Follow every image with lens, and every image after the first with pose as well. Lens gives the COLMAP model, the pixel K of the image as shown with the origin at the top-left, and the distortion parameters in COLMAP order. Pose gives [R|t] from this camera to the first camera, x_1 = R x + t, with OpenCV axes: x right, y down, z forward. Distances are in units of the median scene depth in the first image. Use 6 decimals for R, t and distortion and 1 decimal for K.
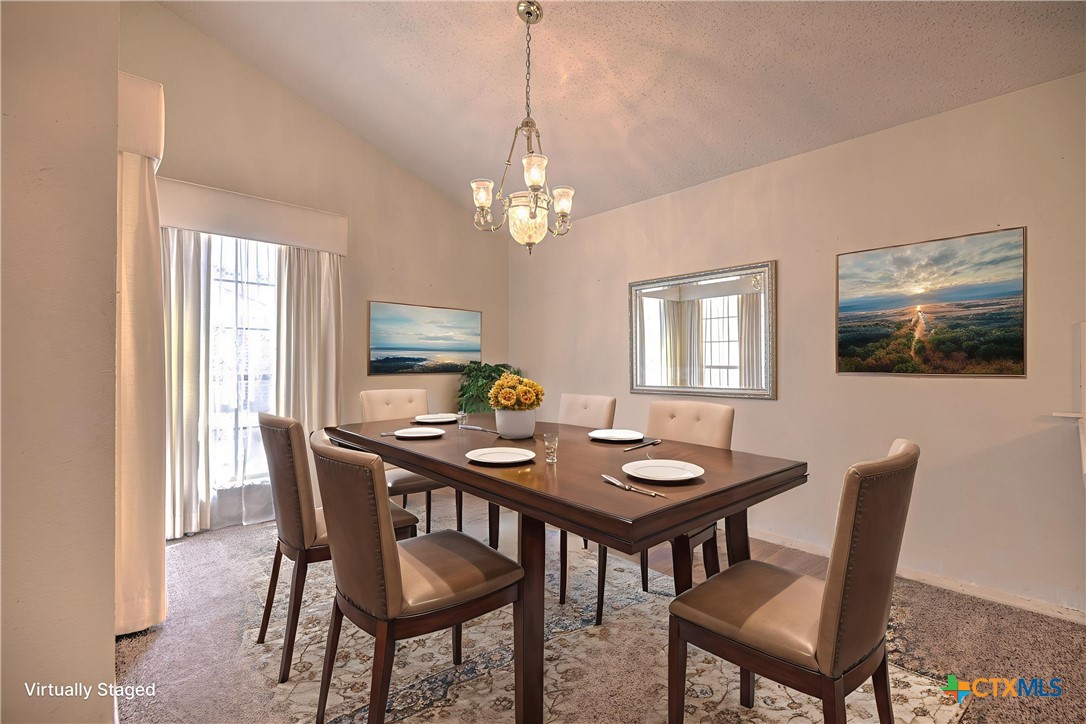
lens RADIAL K [[488.2, 0, 543.6], [0, 488.2, 361.0], [0, 0, 1]] dist [0.001686, 0.000083]
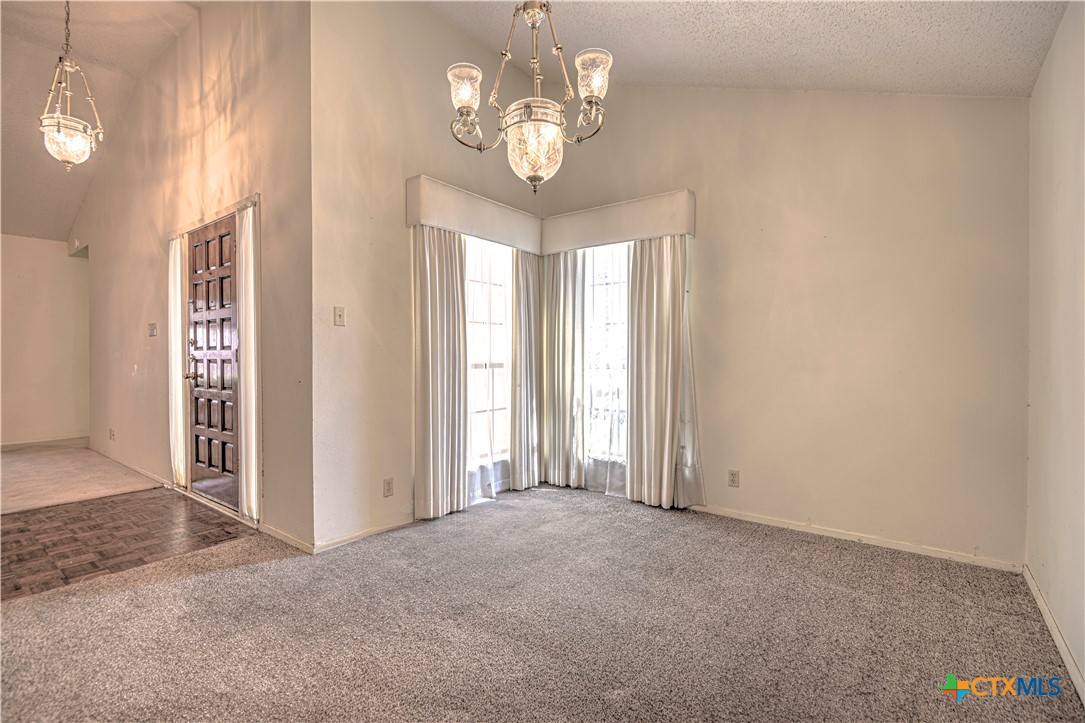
lens RADIAL K [[489.0, 0, 545.7], [0, 489.0, 358.8], [0, 0, 1]] dist [0.001744, -0.000156]
pose [[0.183992, 0.002714, -0.982924, 0.487911], [0.005521, 0.999978, 0.003795, 0.011576], [0.982912, -0.006125, 0.183973, 0.649294]]
